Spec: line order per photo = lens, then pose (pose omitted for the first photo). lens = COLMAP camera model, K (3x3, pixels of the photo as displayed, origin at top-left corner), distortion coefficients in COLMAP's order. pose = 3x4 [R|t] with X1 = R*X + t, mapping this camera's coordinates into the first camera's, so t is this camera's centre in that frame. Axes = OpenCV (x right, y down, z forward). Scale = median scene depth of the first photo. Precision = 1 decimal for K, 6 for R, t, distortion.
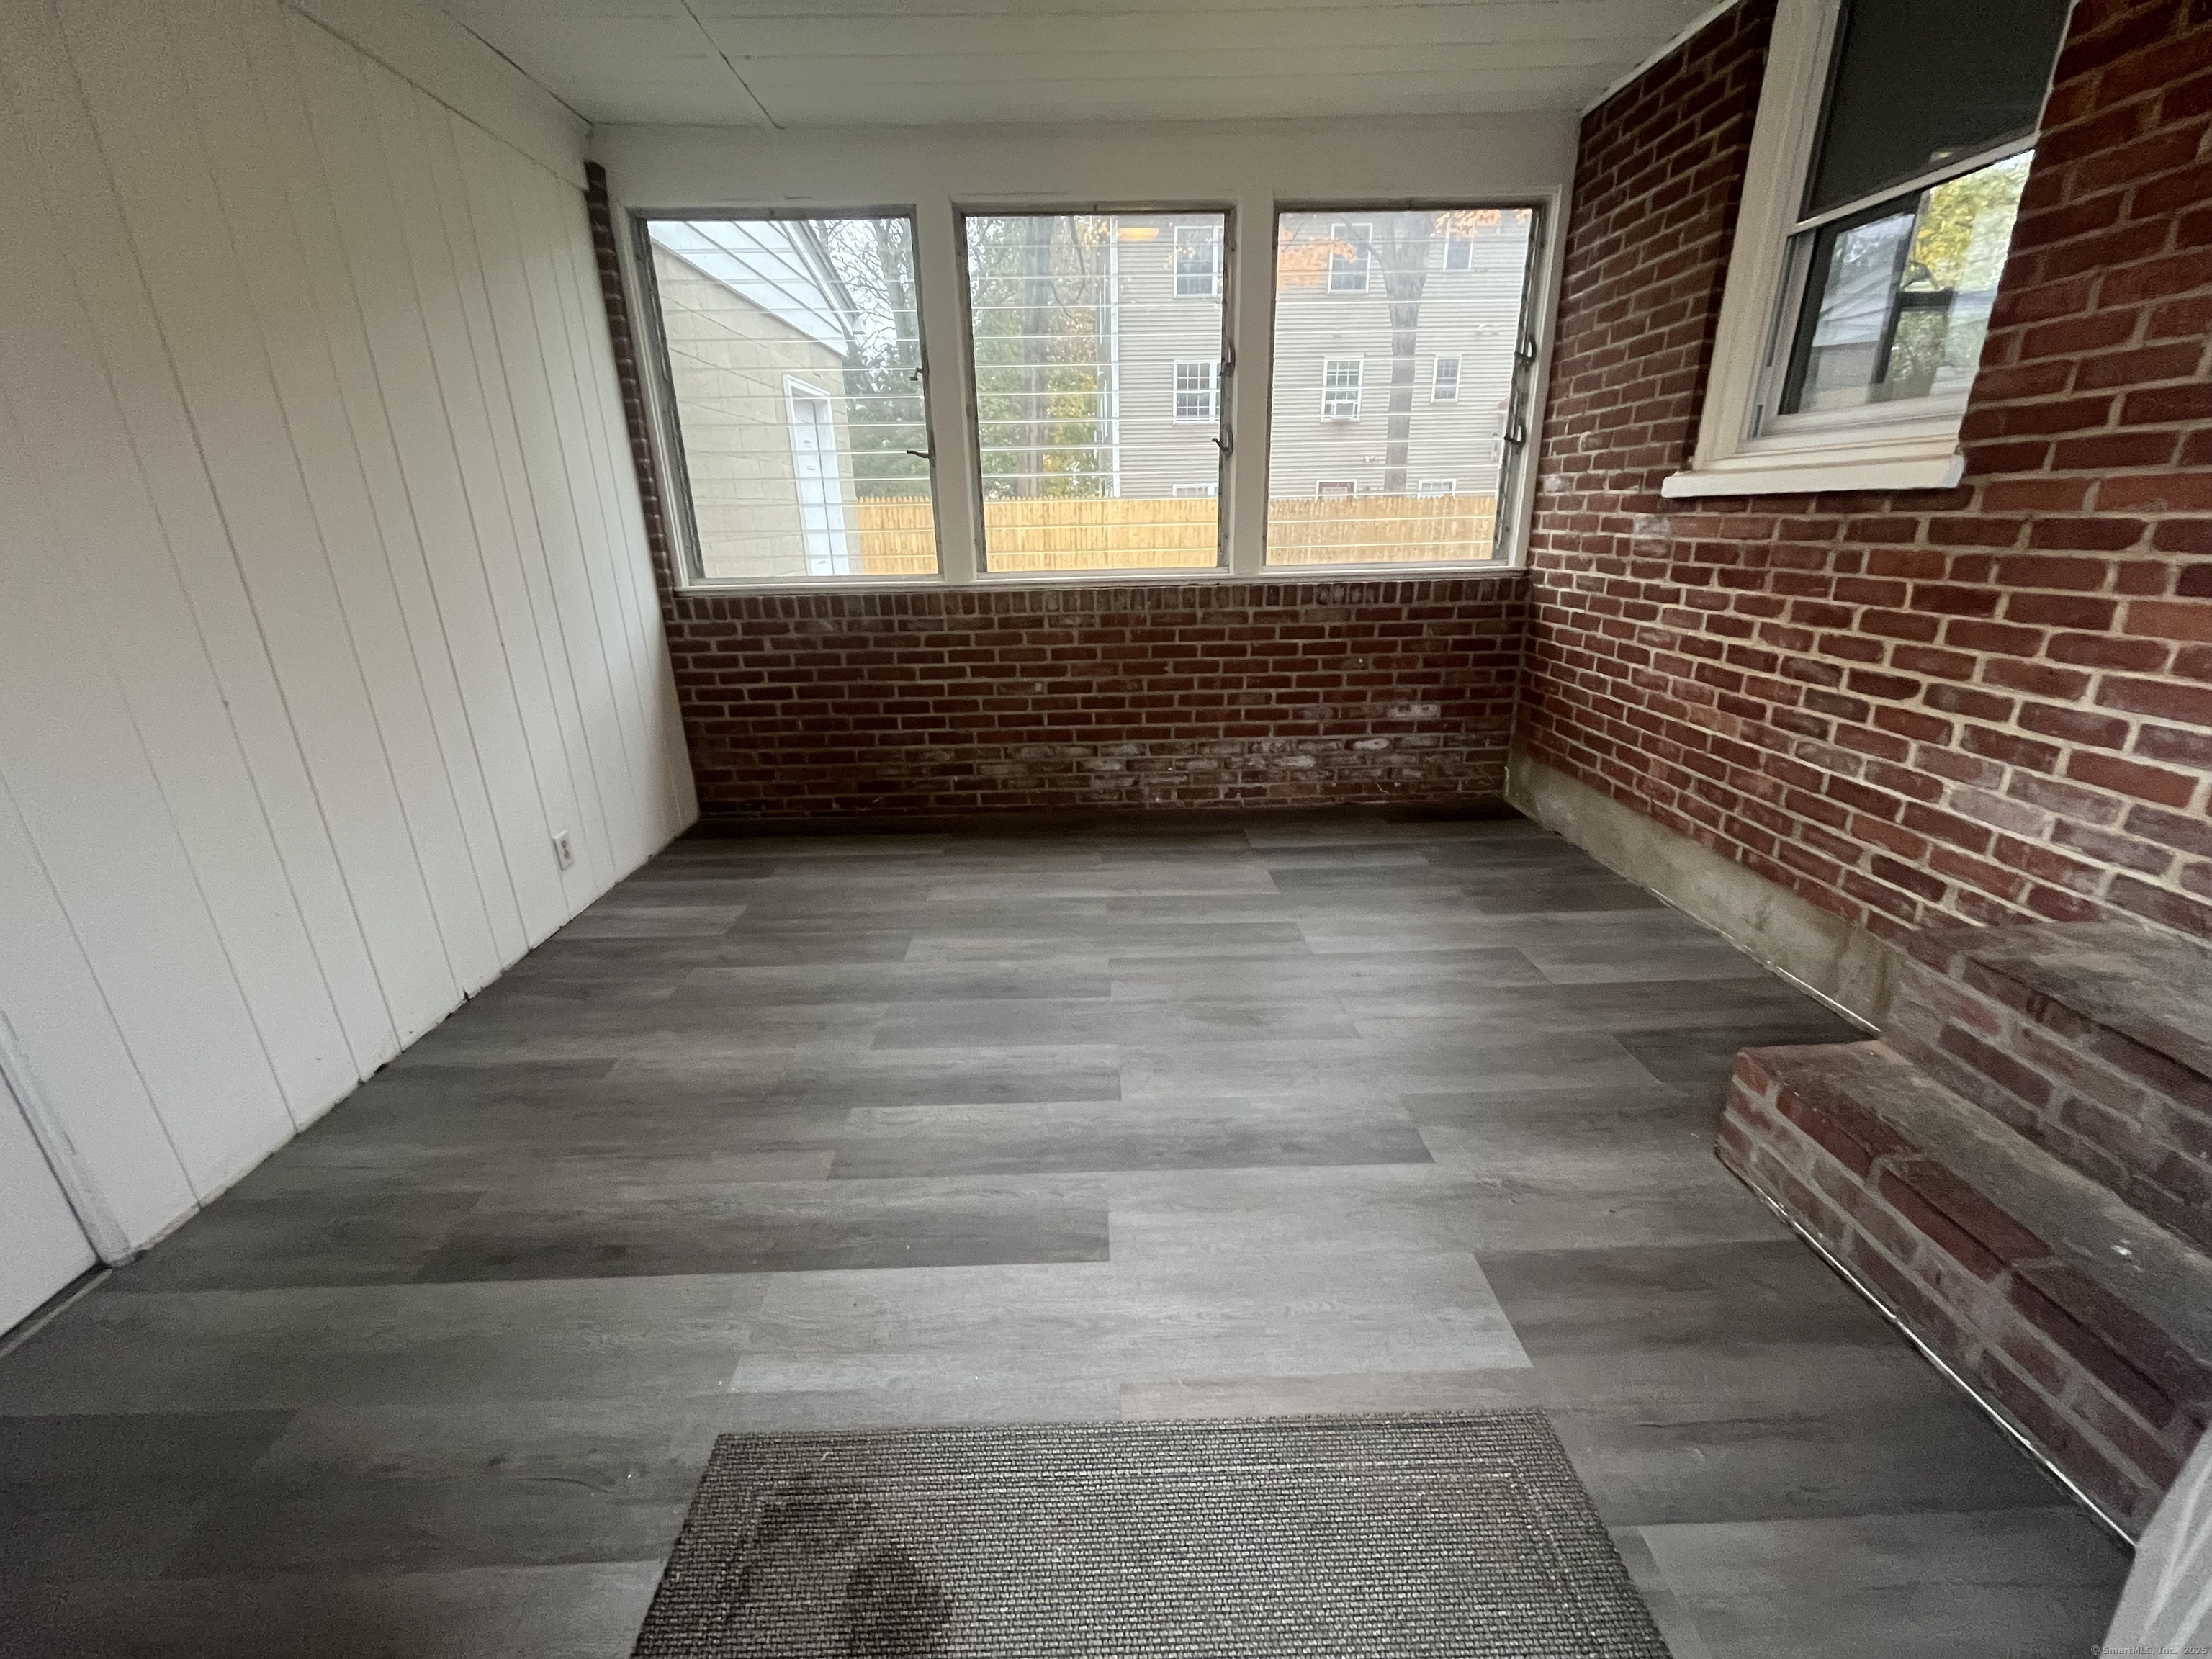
lens RADIAL K [[895.9, 0, 1102.7], [0, 895.9, 835.5], [0, 0, 1]] dist [-0.008509, -0.000365]
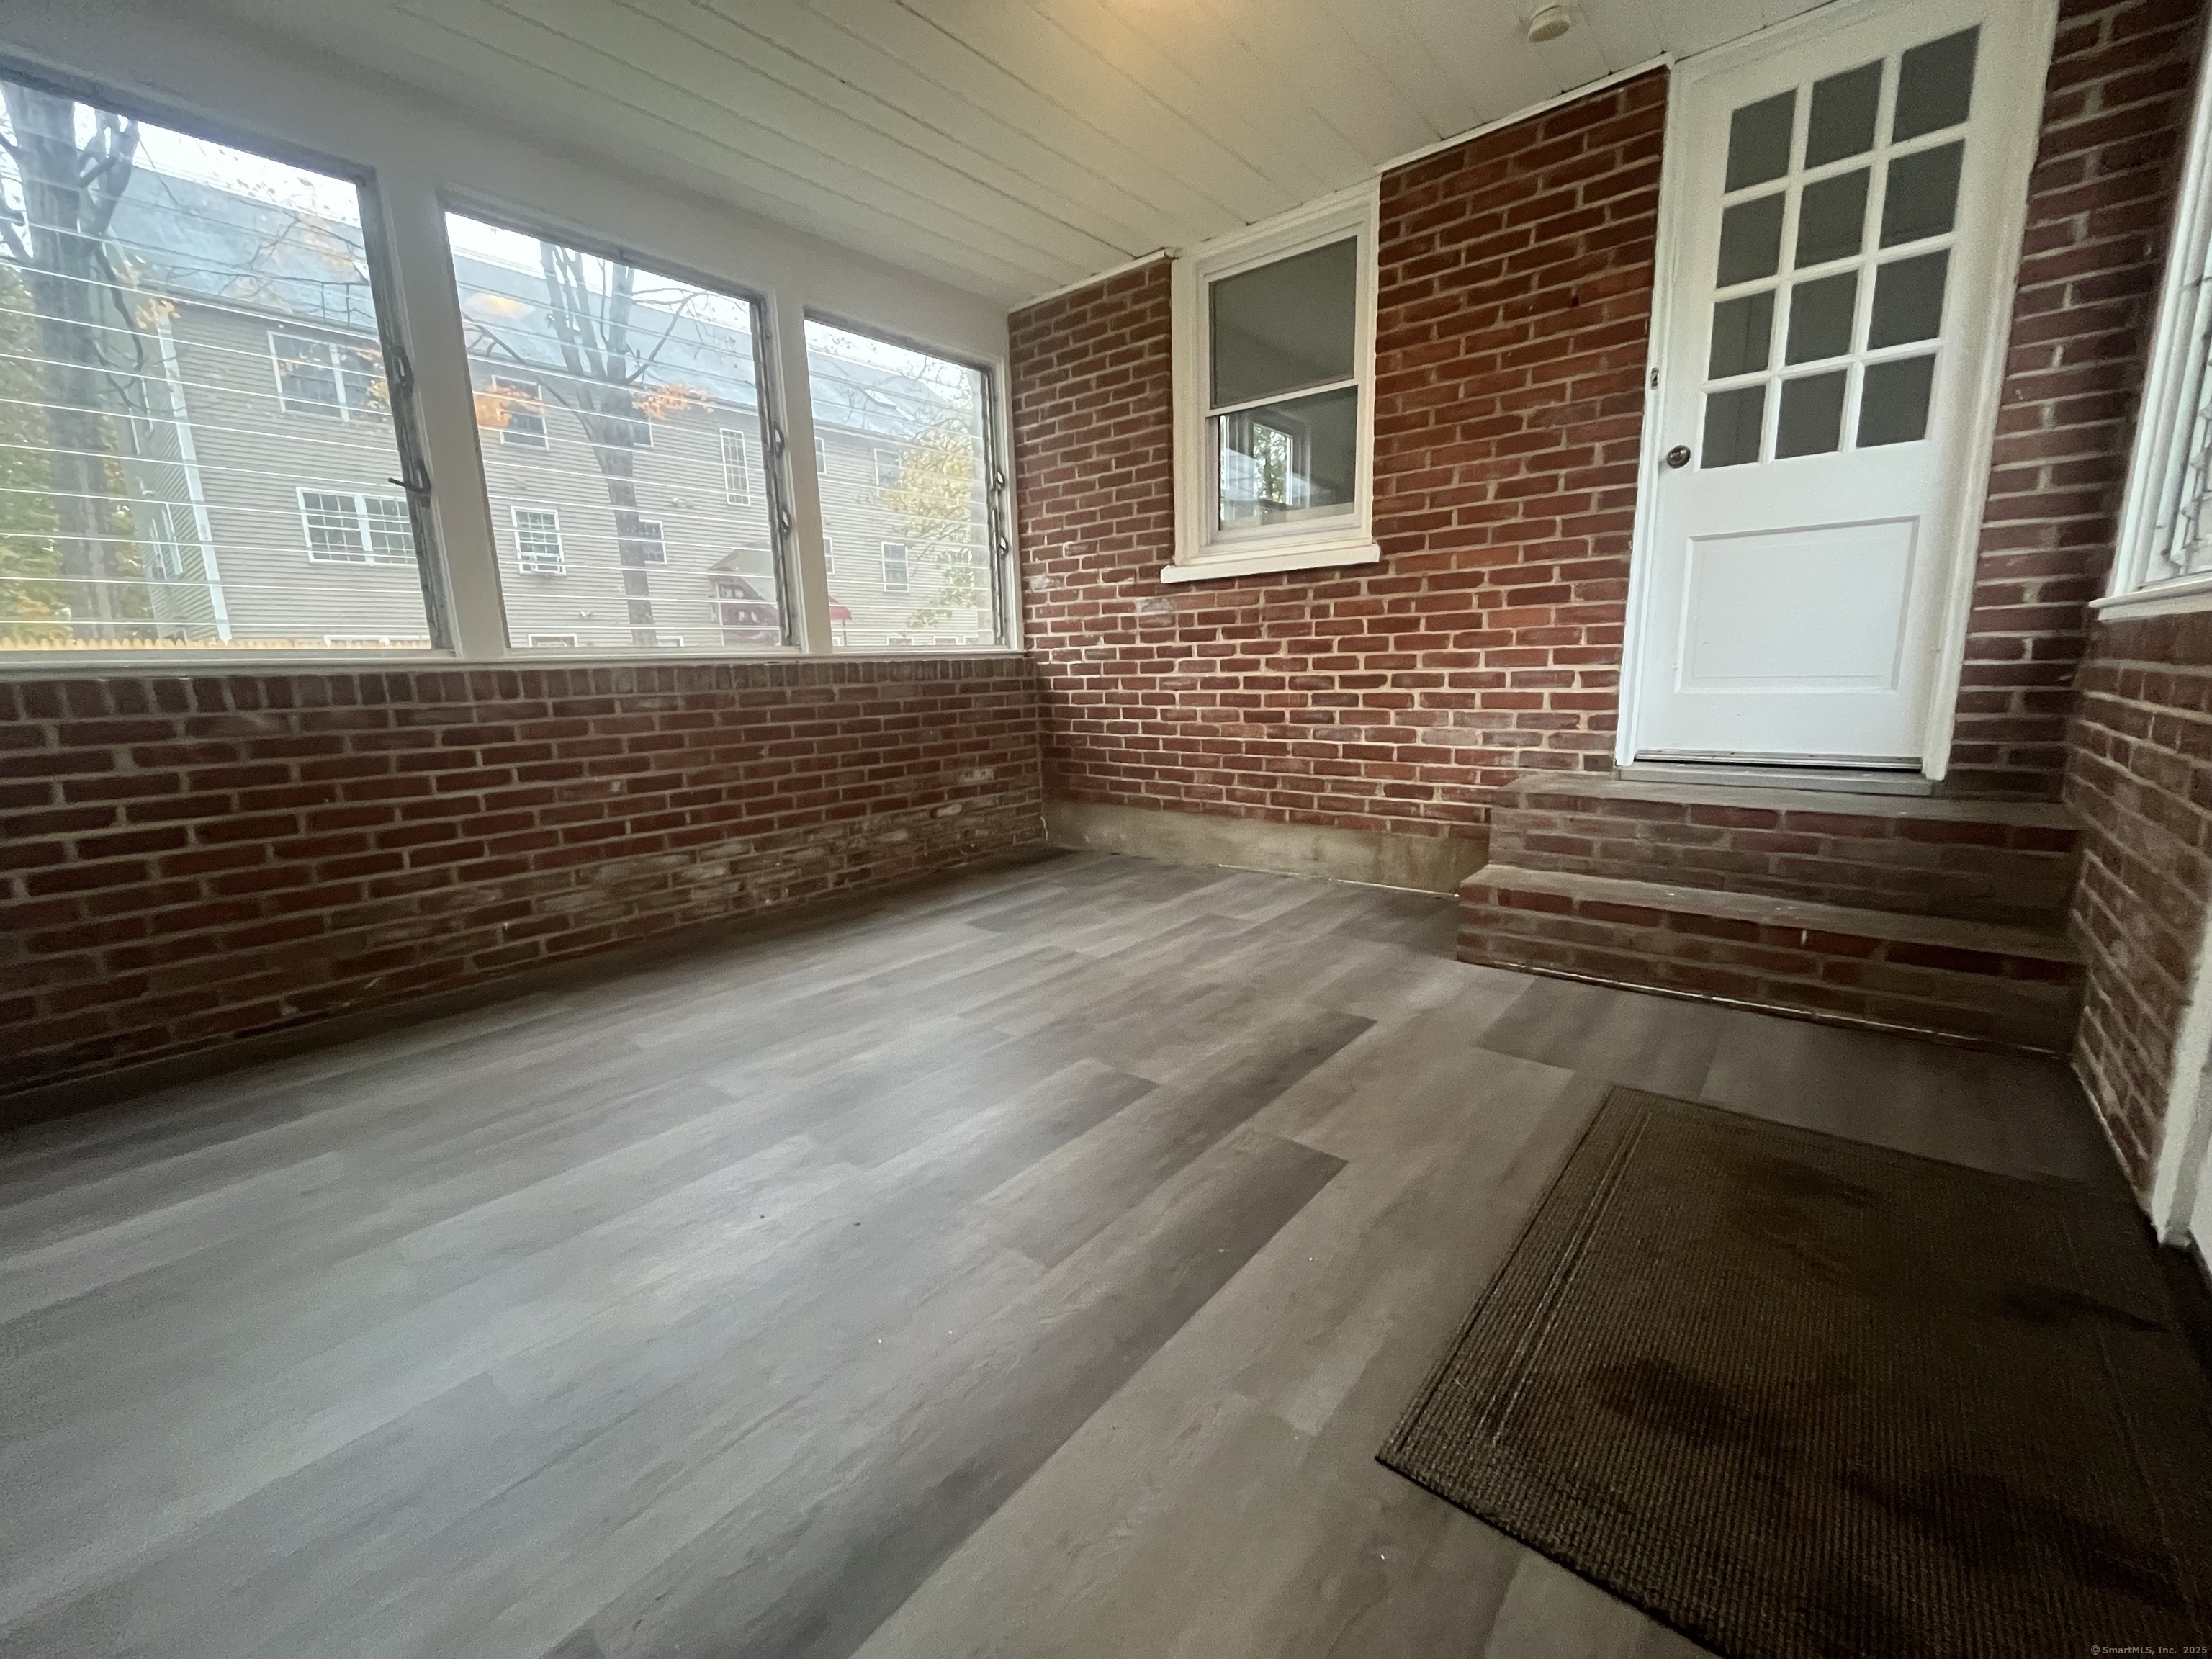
lens RADIAL K [[895.9, 0, 1106.6], [0, 895.9, 834.3], [0, 0, 1]] dist [-0.008509, -0.000365]
pose [[0.659283, -0.138118, 0.739101, -0.424297], [0.268028, 0.961579, -0.059390, 0.044224], [-0.702501, 0.237255, 0.670972, 0.189909]]
